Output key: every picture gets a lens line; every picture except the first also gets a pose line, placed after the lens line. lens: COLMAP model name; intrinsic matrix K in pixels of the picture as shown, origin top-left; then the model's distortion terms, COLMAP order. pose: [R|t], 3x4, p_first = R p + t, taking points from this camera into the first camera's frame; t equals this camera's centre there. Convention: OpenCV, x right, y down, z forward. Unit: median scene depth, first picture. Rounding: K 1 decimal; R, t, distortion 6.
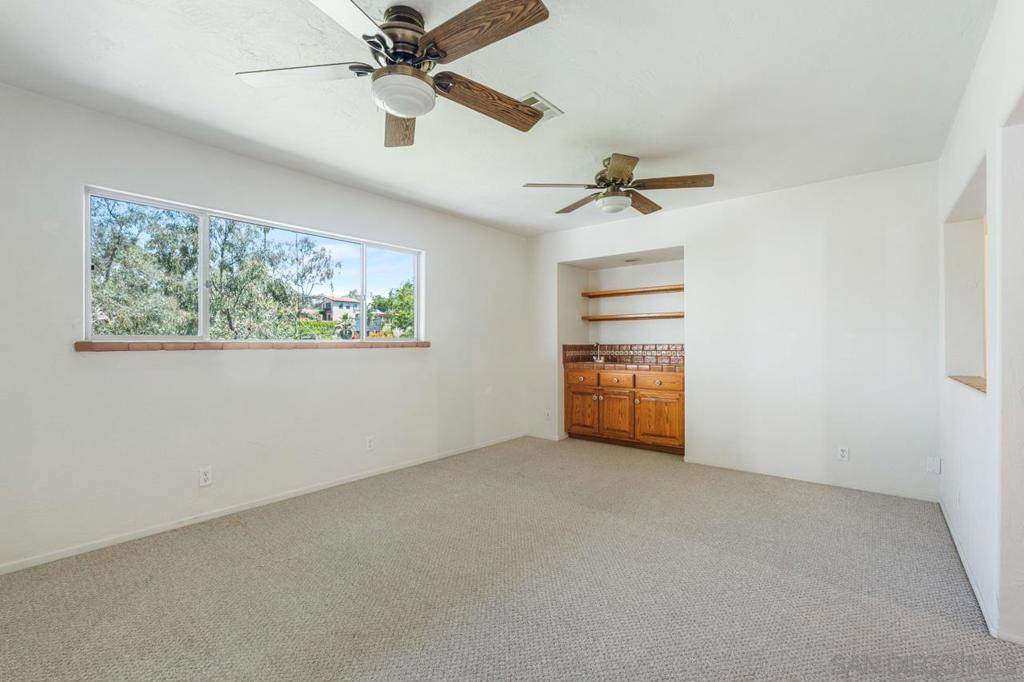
lens RADIAL K [[452.2, 0, 510.9], [0, 452.2, 345.4], [0, 0, 1]] dist [0.000531, 0.000095]
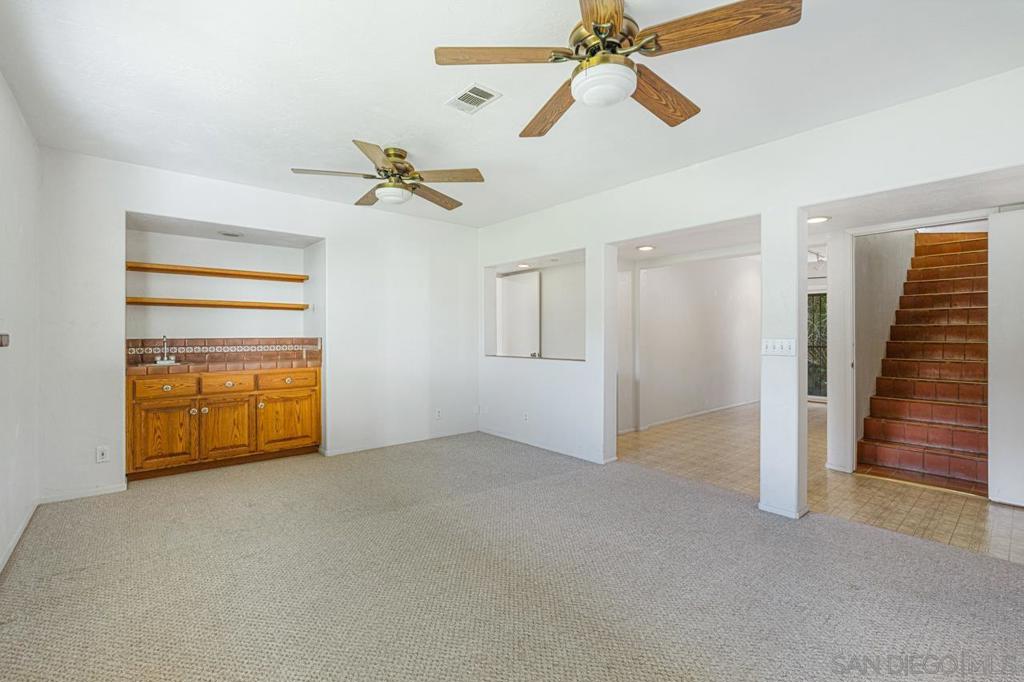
lens RADIAL K [[446.3, 0, 512.0], [0, 446.3, 341.0], [0, 0, 1]] dist [0.000210, 0.000020]
pose [[0.179421, -0.007376, 0.983745, -0.446206], [0.004962, 0.999966, 0.006592, -0.000891], [-0.983760, 0.003699, 0.179451, 0.373335]]
